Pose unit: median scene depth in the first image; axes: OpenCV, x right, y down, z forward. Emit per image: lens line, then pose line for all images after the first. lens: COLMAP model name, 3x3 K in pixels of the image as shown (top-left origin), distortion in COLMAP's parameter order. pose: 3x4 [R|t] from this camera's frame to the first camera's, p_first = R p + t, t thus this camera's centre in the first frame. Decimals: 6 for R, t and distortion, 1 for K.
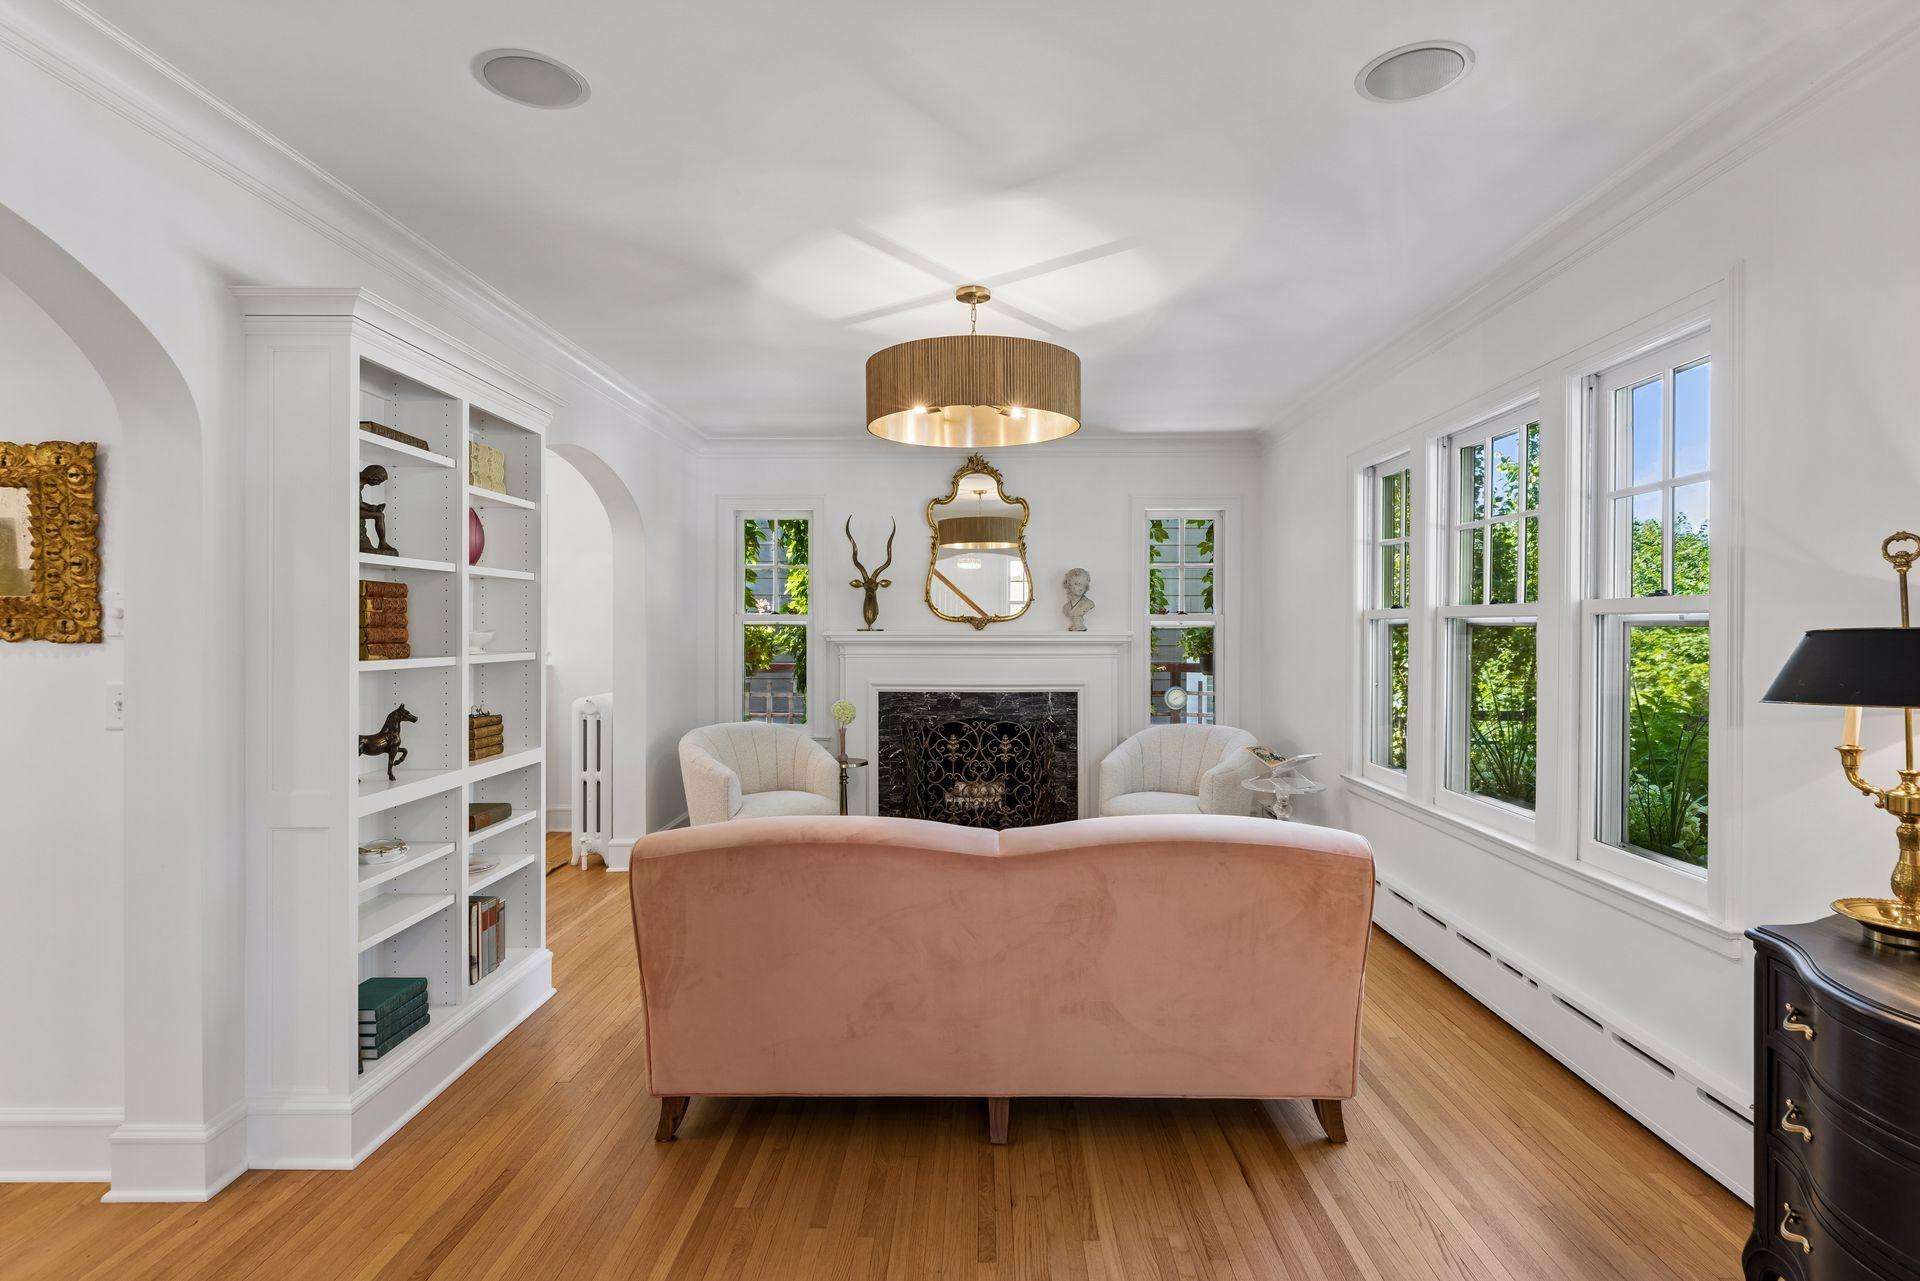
lens RADIAL K [[900.6, 0, 956.5], [0, 900.6, 637.0], [0, 0, 1]] dist [-0.003716, -0.000073]
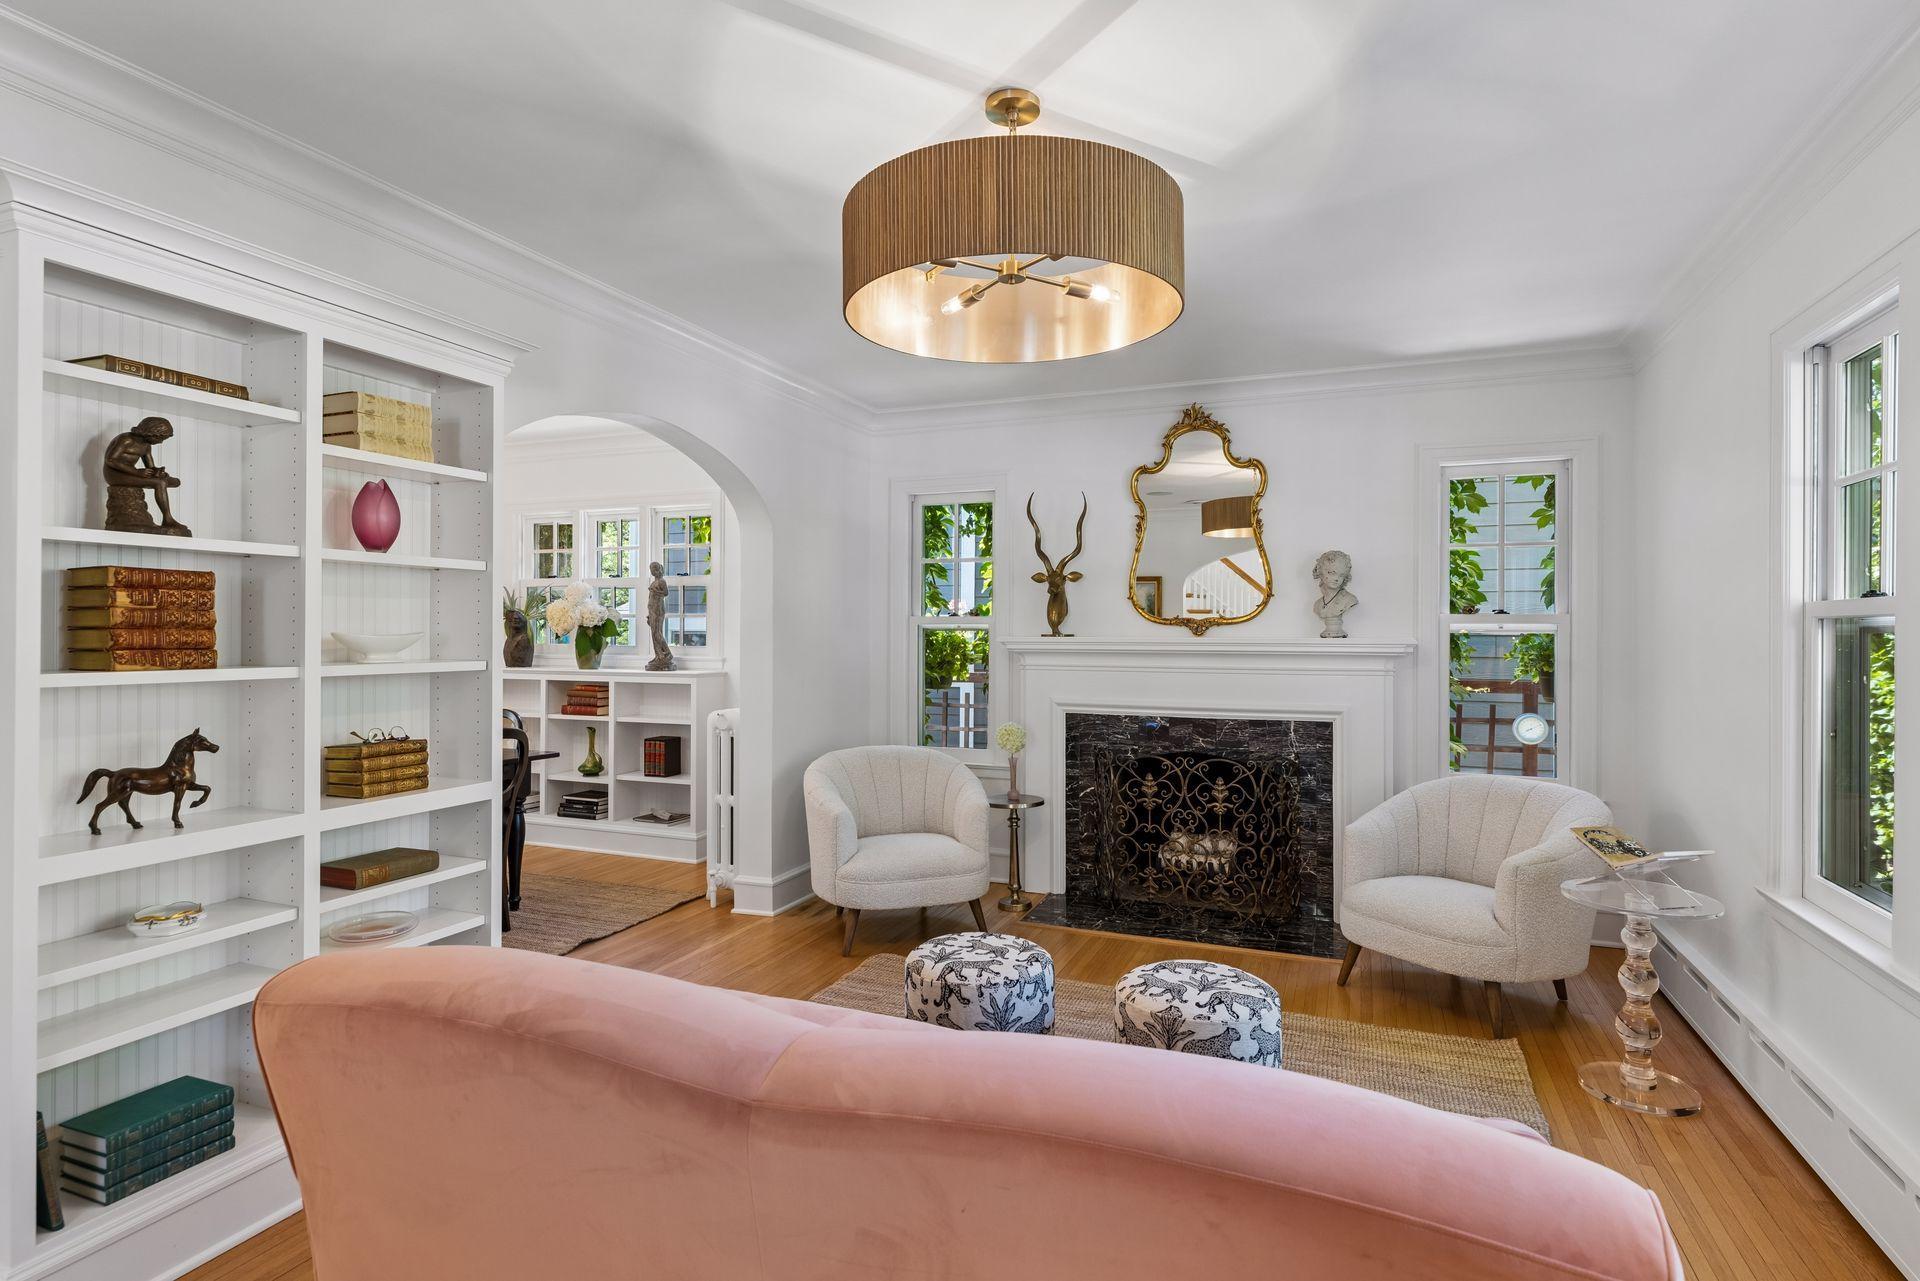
lens RADIAL K [[931.8, 0, 970.4], [0, 931.8, 635.3], [0, 0, 1]] dist [-0.002730, -0.001493]
pose [[0.940878, 0.003130, -0.338732, 0.114448], [-0.005918, 0.999957, -0.007198, -0.001376], [0.338695, 0.008777, 0.940855, 0.200182]]
